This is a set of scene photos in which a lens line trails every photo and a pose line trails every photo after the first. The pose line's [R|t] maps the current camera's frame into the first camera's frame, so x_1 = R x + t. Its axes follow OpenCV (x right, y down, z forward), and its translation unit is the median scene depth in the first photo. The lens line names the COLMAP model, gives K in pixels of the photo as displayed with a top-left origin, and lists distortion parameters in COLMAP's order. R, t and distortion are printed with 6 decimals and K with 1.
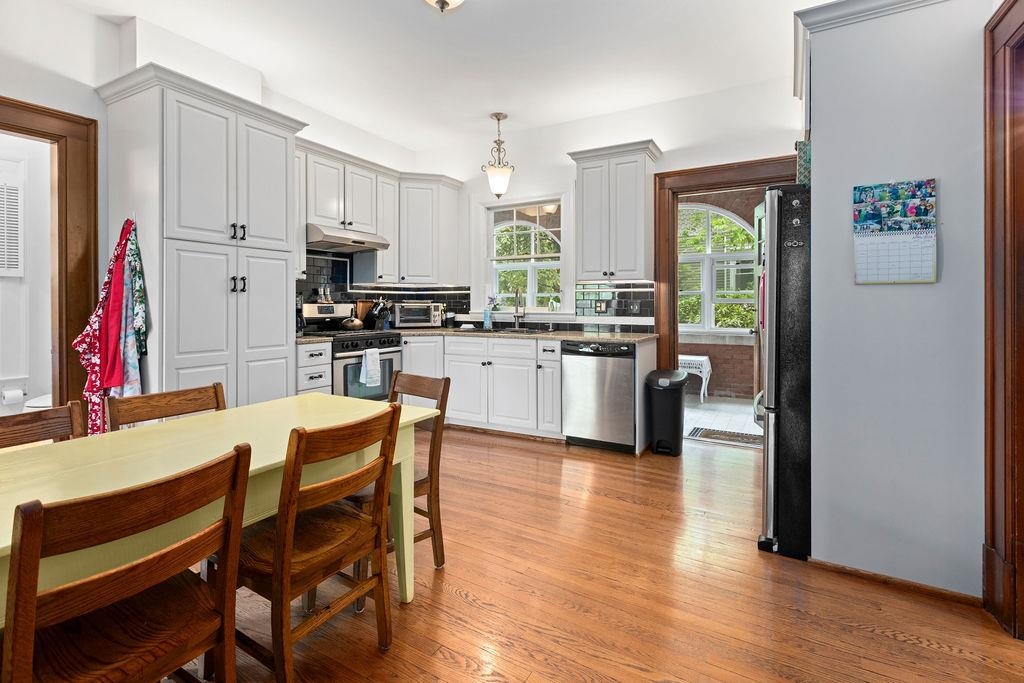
lens RADIAL K [[465.5, 0, 515.3], [0, 465.5, 306.1], [0, 0, 1]] dist [-0.000052, 0.000304]
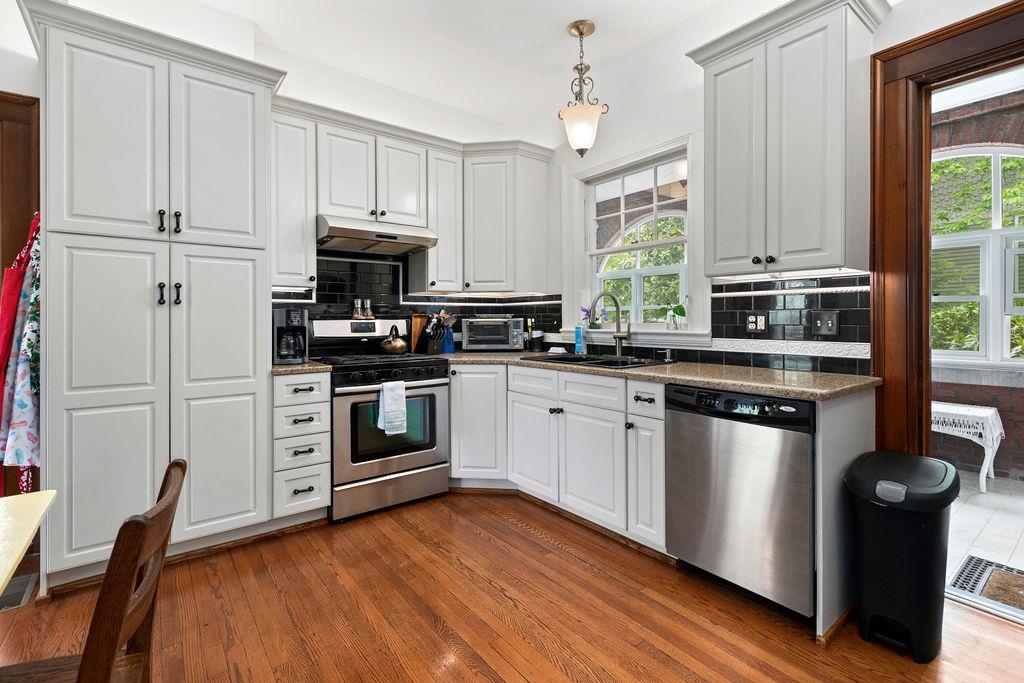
lens RADIAL K [[465.5, 0, 514.9], [0, 465.5, 325.5], [0, 0, 1]] dist [-0.000052, 0.000304]
pose [[0.924263, -0.000491, -0.381757, 0.133038], [0.004114, 0.999954, 0.008673, -0.000881], [0.381735, -0.009586, 0.924222, 0.382422]]
